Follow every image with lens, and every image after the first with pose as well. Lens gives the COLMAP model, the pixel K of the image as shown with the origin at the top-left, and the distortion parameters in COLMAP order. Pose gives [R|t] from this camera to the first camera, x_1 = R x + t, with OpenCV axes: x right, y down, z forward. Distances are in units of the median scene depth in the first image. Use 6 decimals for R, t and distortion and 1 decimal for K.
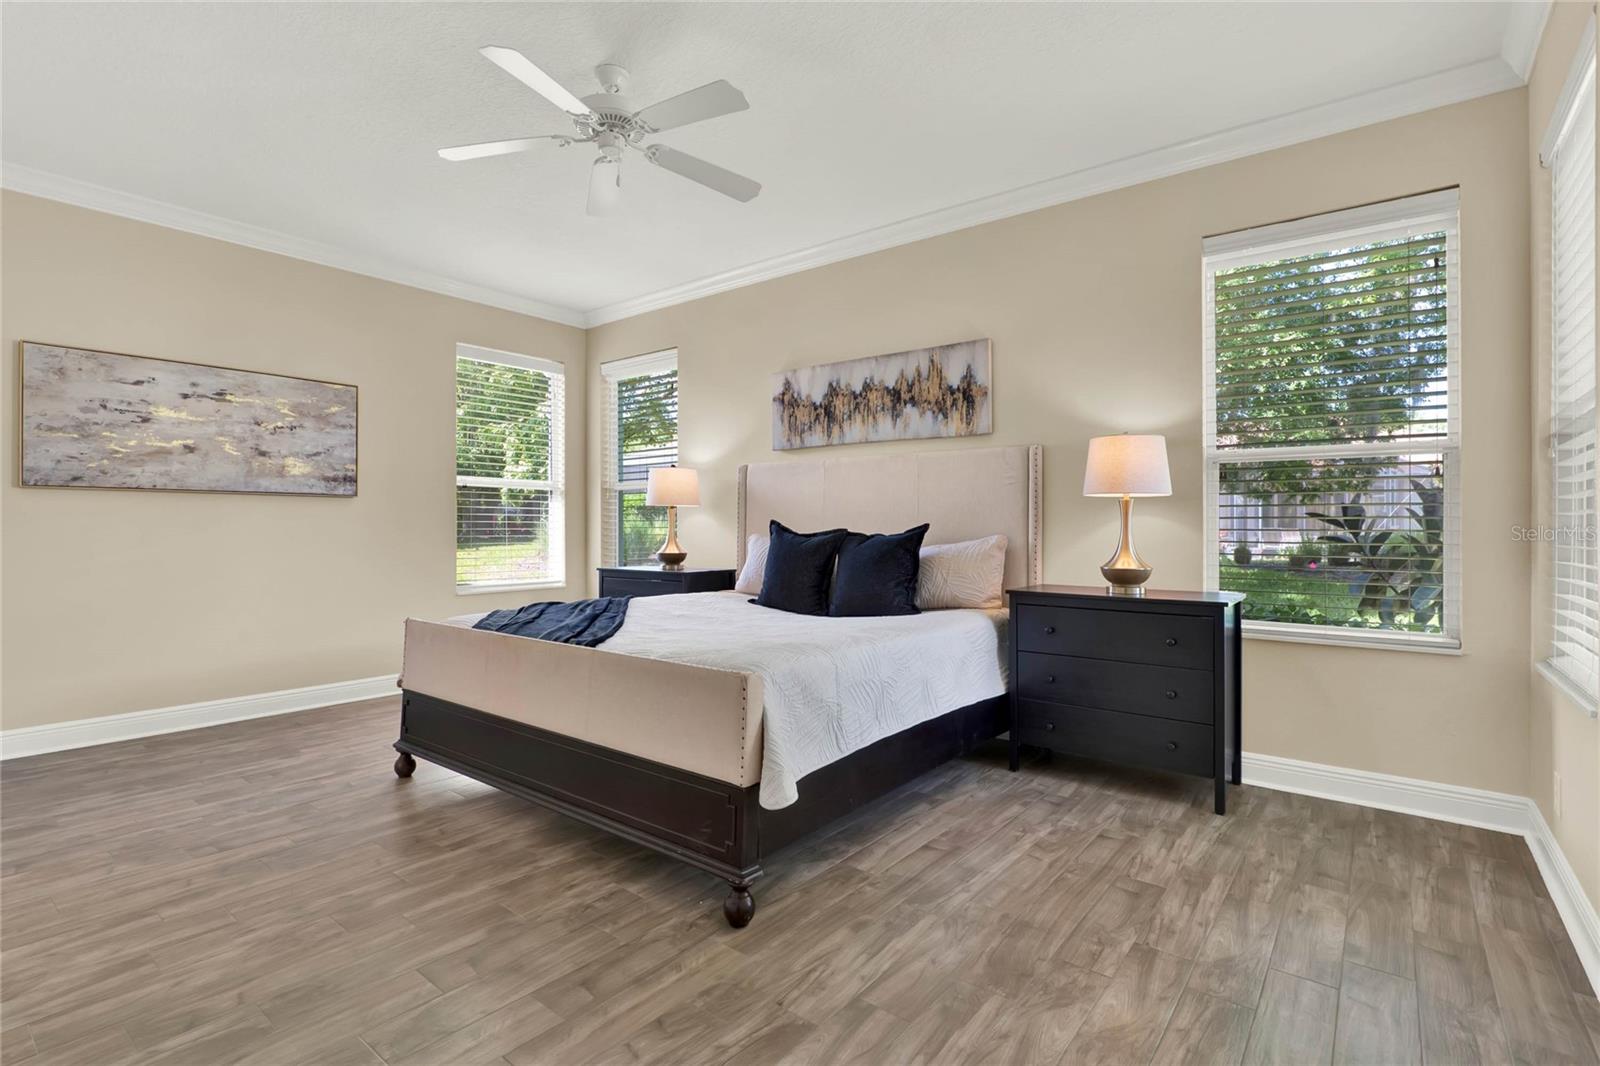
lens RADIAL K [[749.2, 0, 803.8], [0, 749.2, 540.1], [0, 0, 1]] dist [-0.023918, 0.008177]
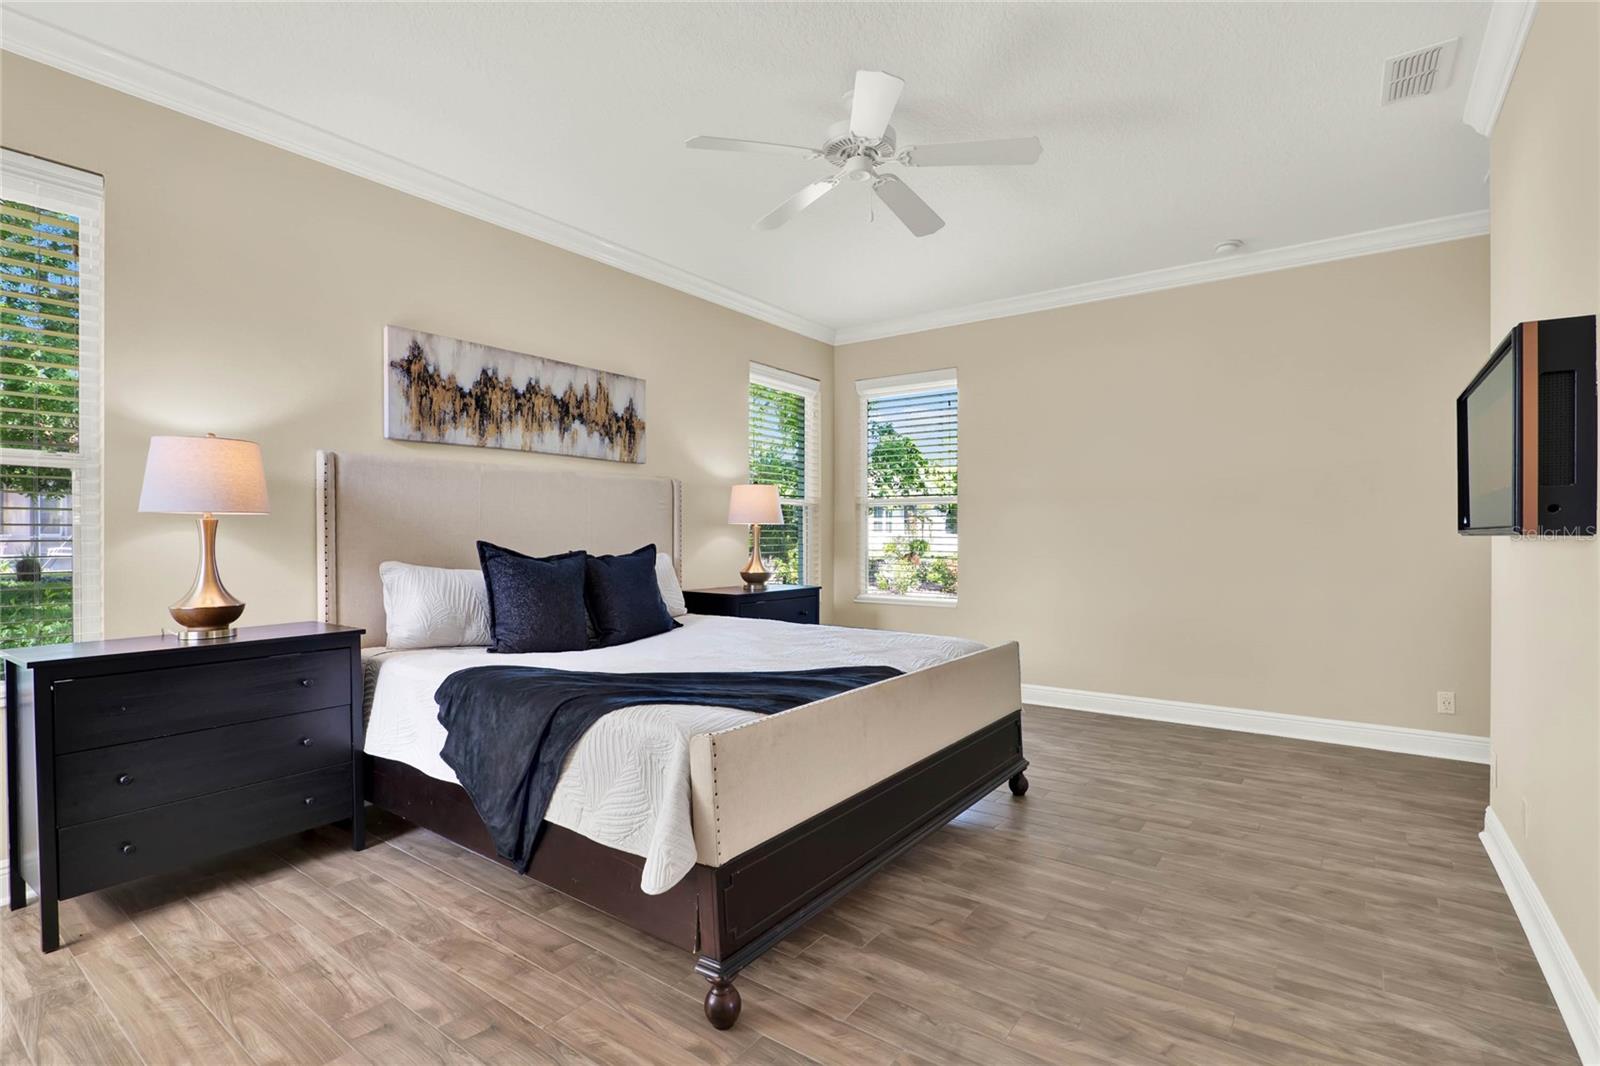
lens RADIAL K [[749.2, 0, 810.1], [0, 749.2, 535.3], [0, 0, 1]] dist [-0.023918, 0.008177]
pose [[-0.030094, -0.001597, 0.999546, -0.829391], [0.020946, 0.999778, 0.002228, -0.029082], [-0.999328, 0.021003, -0.030054, 0.729340]]
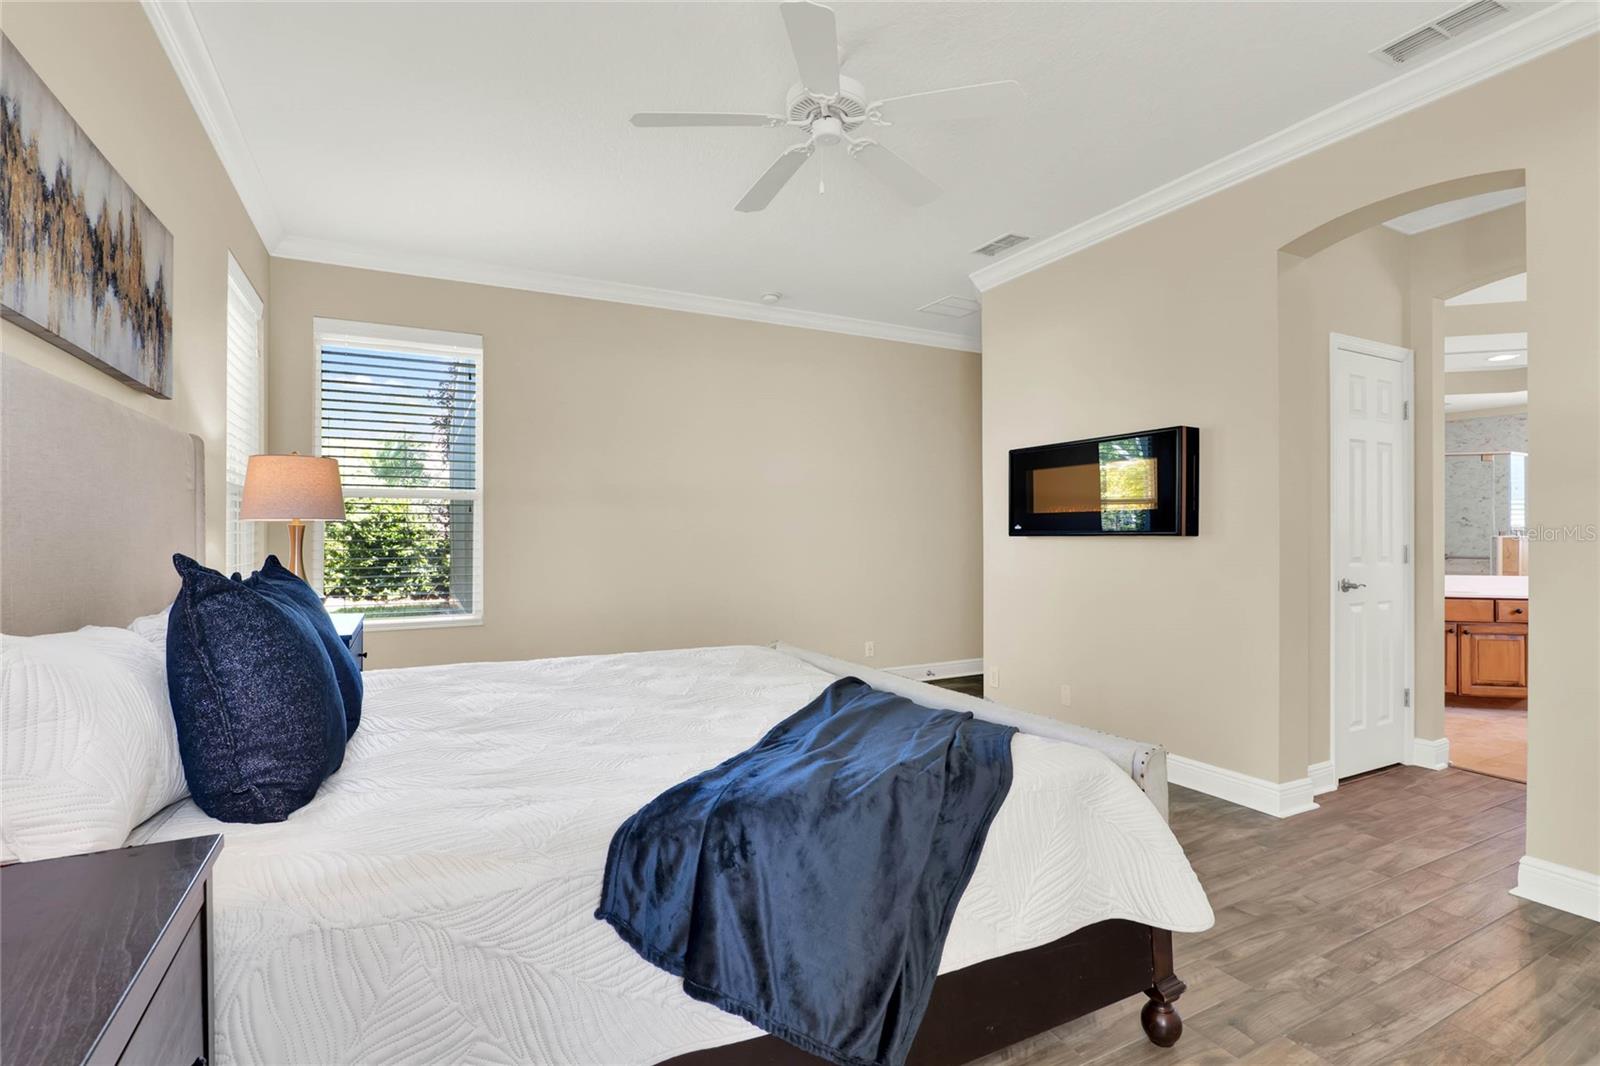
lens RADIAL K [[749.2, 0, 793.1], [0, 749.2, 532.2], [0, 0, 1]] dist [-0.023918, 0.008177]
pose [[-0.901540, 0.004682, 0.432670, -0.403599], [0.012419, 0.999810, 0.015057, -0.039117], [-0.432517, 0.018948, -0.901427, 1.214691]]
